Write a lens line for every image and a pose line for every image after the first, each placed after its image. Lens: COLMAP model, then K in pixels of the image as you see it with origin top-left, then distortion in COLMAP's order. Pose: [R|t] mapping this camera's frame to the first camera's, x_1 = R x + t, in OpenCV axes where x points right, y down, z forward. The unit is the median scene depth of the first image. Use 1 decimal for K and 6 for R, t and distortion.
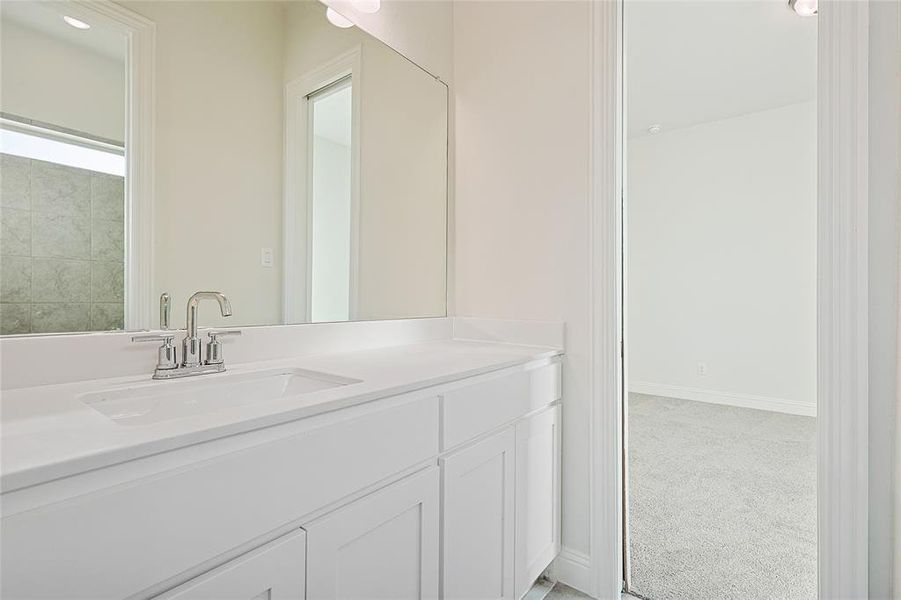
lens RADIAL K [[418.4, 0, 450.5], [0, 418.4, 300.0], [0, 0, 1]] dist [0.001169, 0.000220]
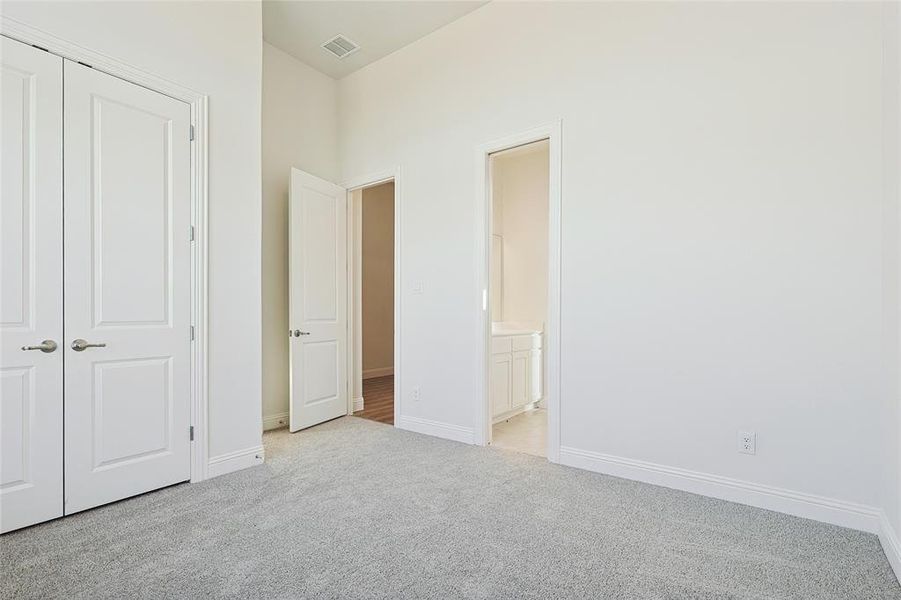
lens RADIAL K [[415.5, 0, 449.3], [0, 415.5, 316.4], [0, 0, 1]] dist [-0.000241, -0.000065]
pose [[0.999628, -0.005837, 0.026647, -0.496834], [0.005817, 0.999983, 0.000807, 0.006848], [-0.026652, -0.000652, 0.999645, -2.022257]]
